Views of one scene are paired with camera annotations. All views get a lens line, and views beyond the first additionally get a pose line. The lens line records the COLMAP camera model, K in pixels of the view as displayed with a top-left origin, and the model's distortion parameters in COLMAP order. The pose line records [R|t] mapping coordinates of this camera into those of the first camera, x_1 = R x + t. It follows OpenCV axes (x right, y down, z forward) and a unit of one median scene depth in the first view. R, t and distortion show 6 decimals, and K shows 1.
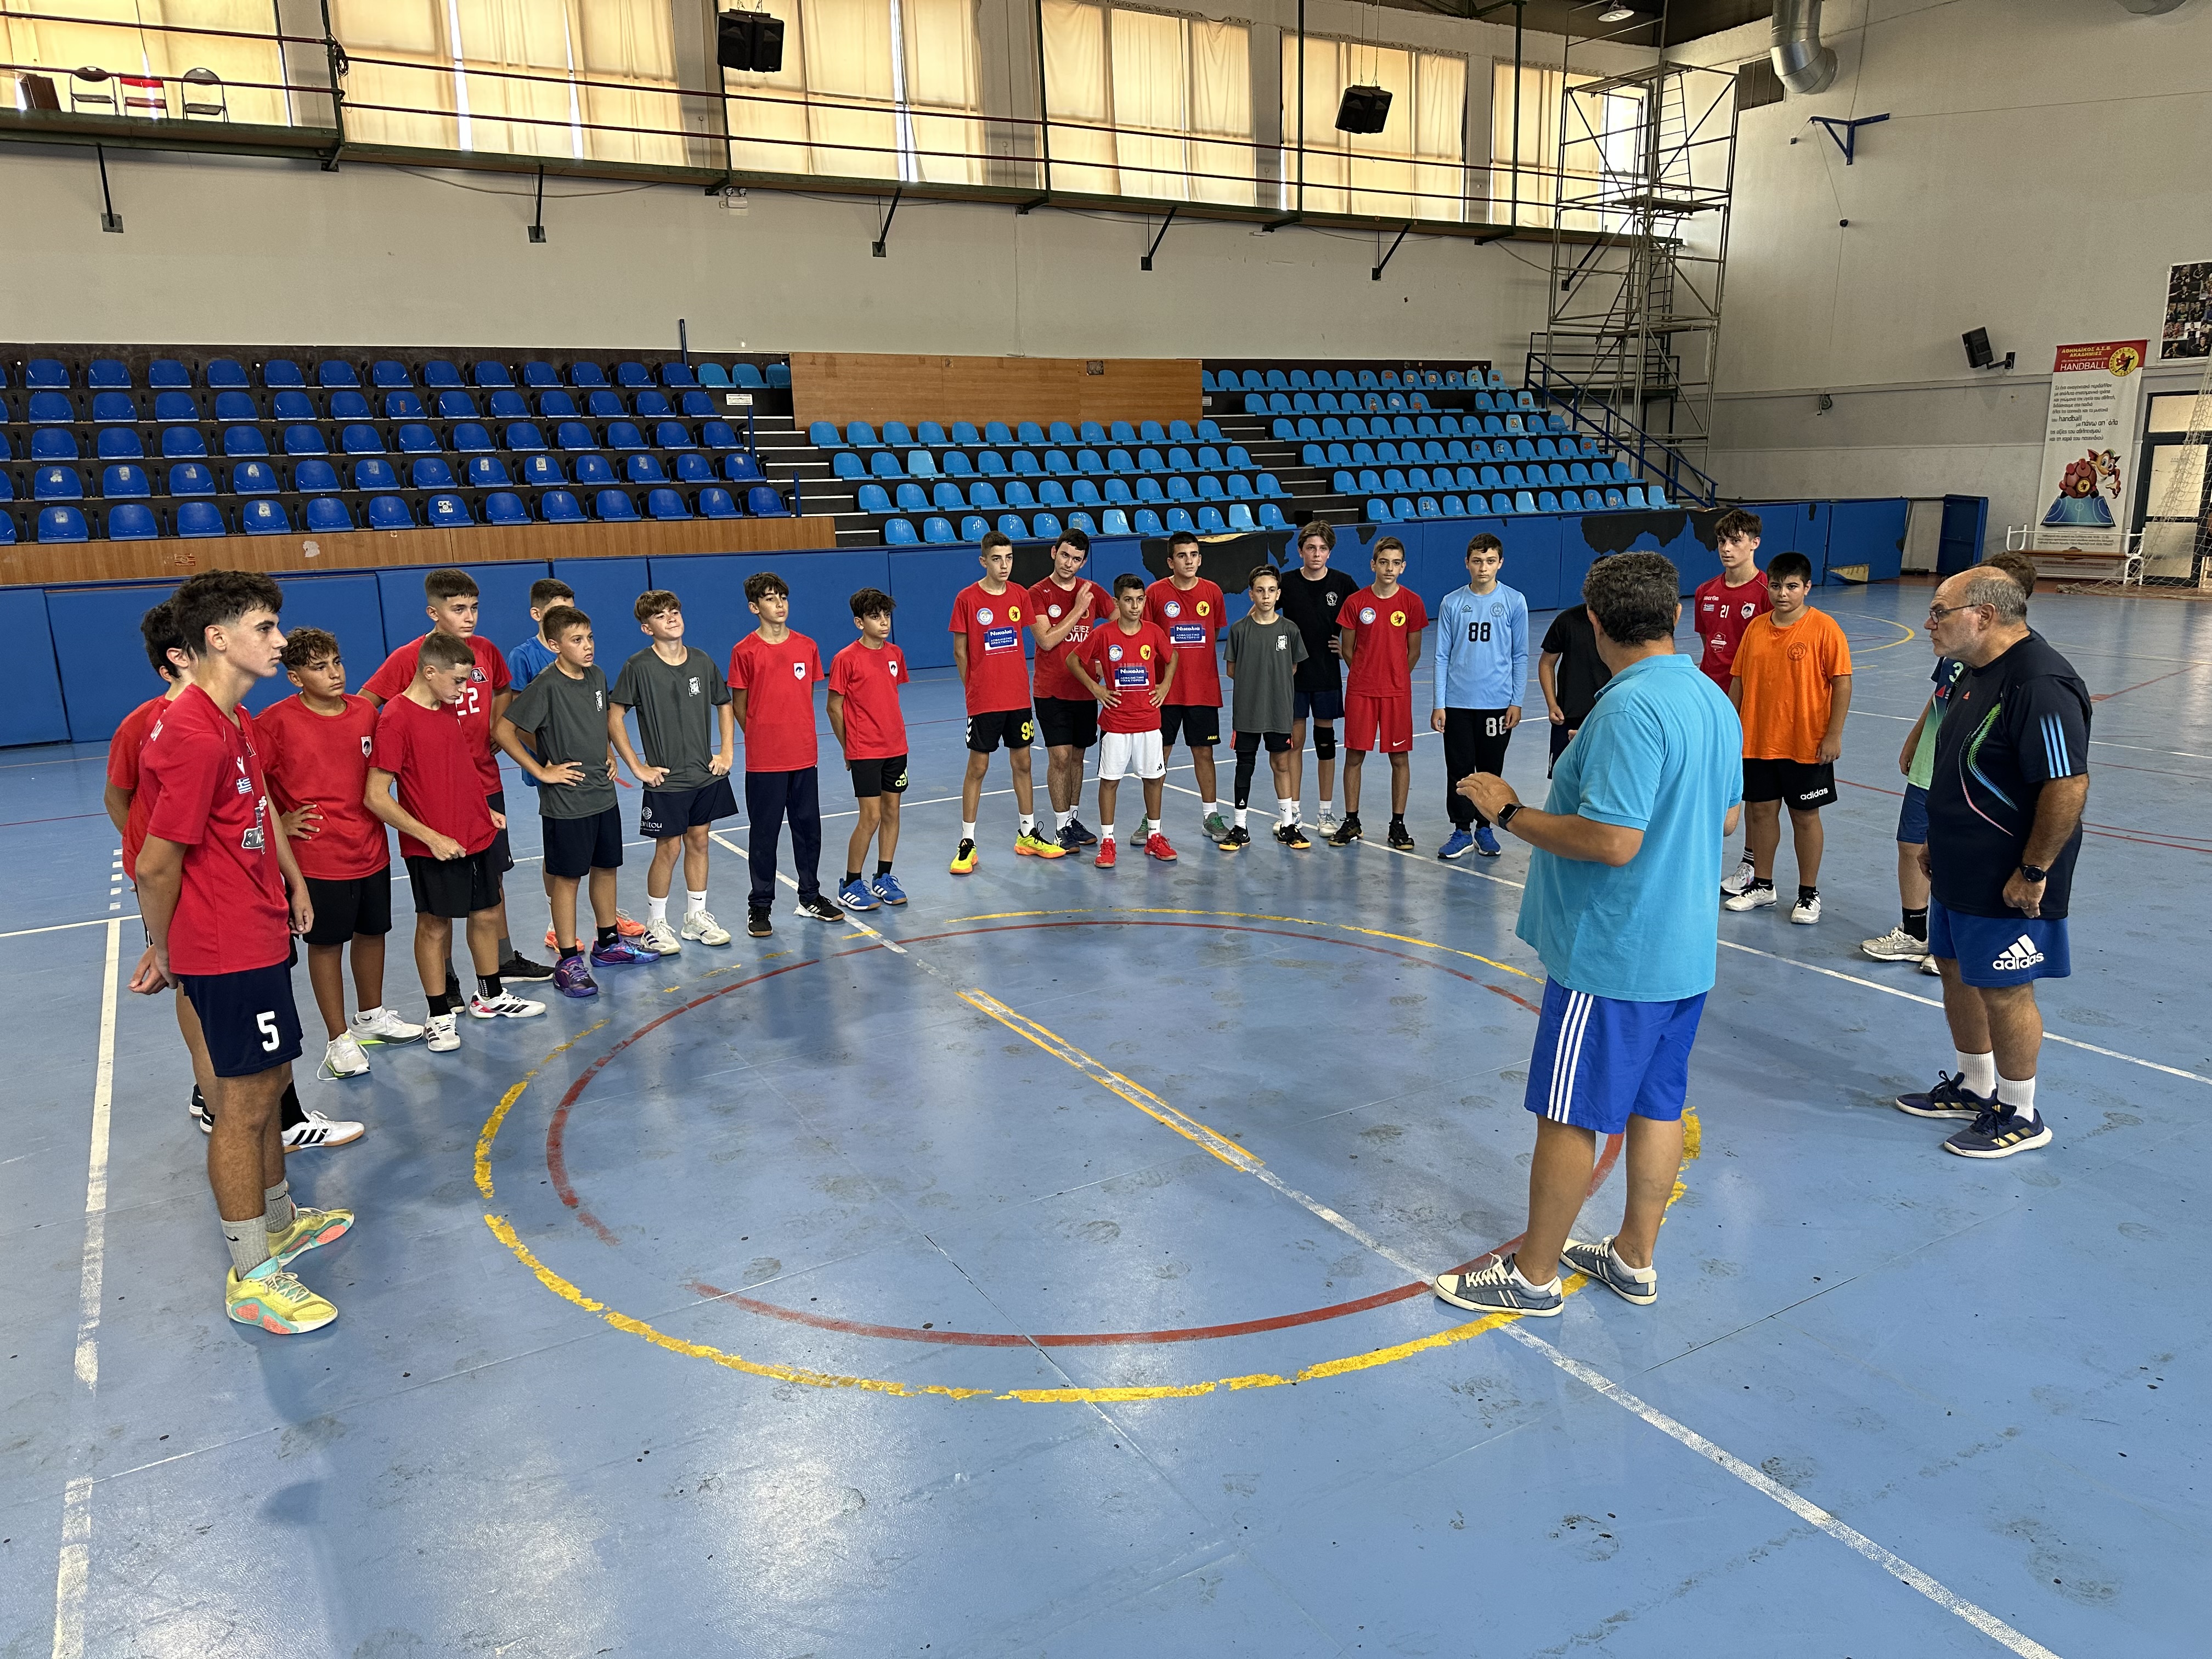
lens RADIAL K [[1575.4, 0, 1117.5], [0, 1575.4, 827.8], [0, 0, 1]] dist [0.022689, -0.034595]
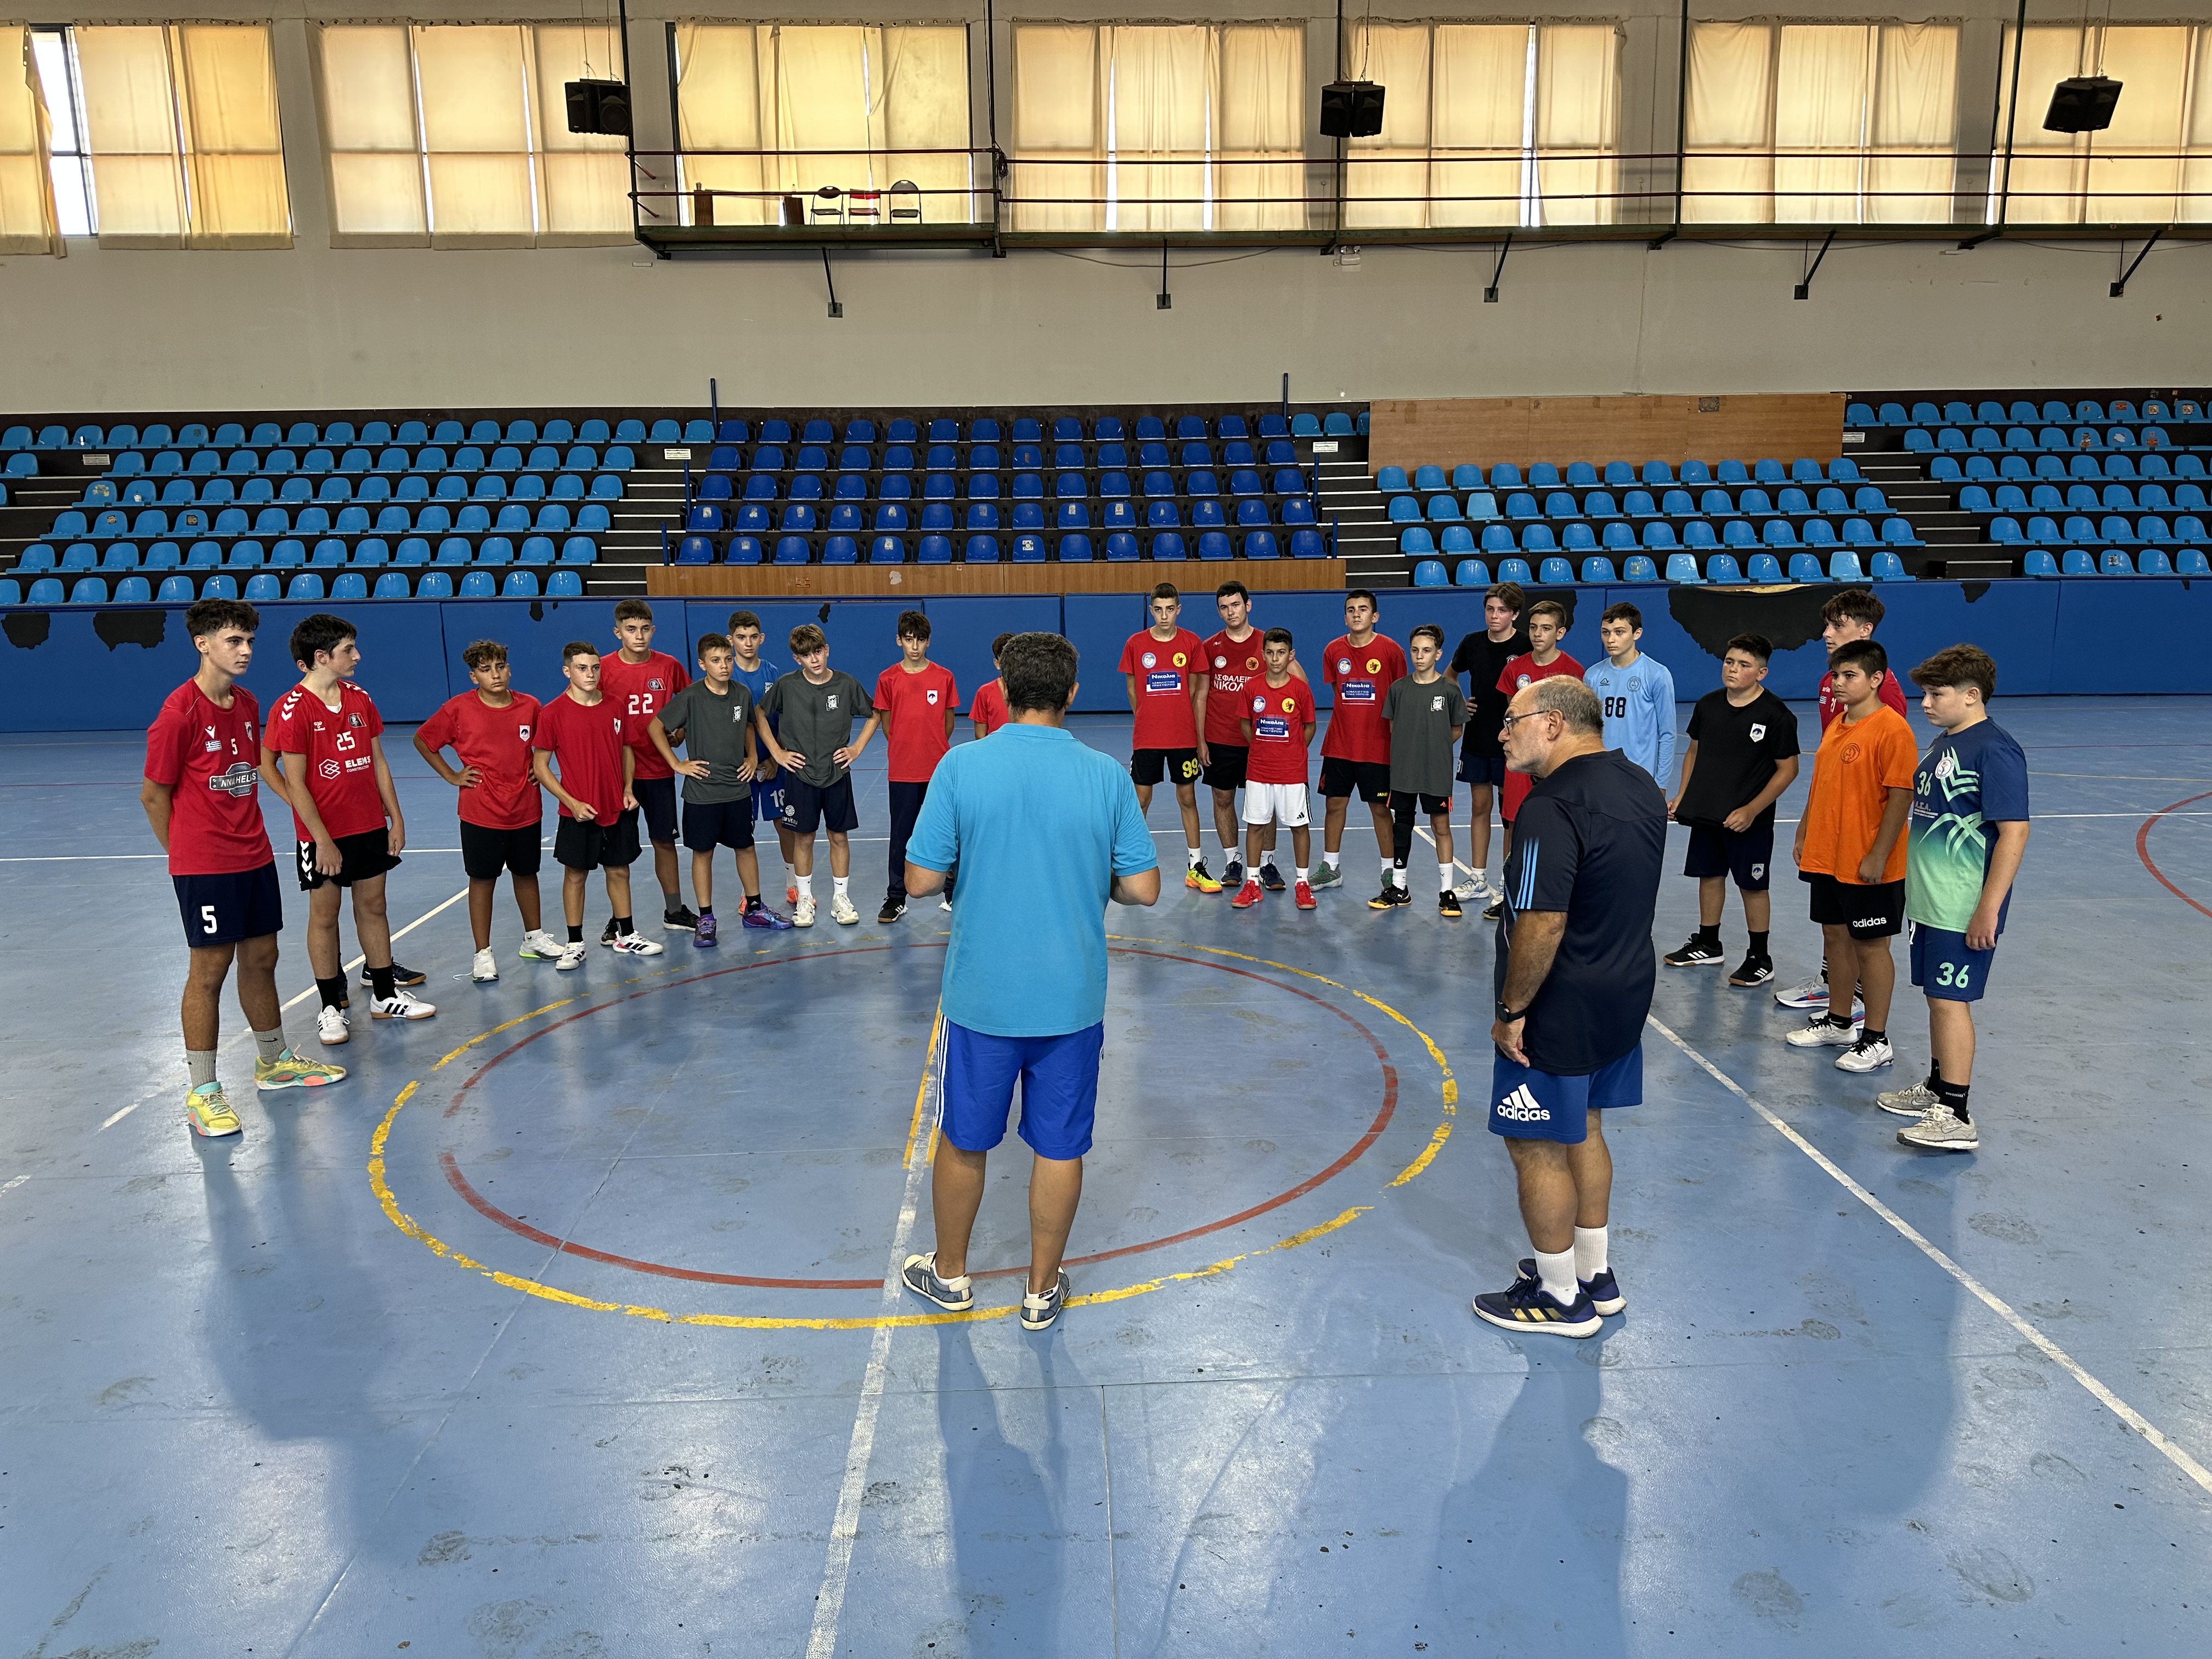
lens RADIAL K [[1519.8, 0, 1126.5], [0, 1519.8, 858.1], [0, 0, 1]] dist [0.027605, -0.036983]
pose [[0.880289, 0.116737, -0.459852, 0.153614], [-0.114224, 0.992894, 0.033396, -0.012660], [0.460483, 0.023128, 0.887367, 0.027595]]
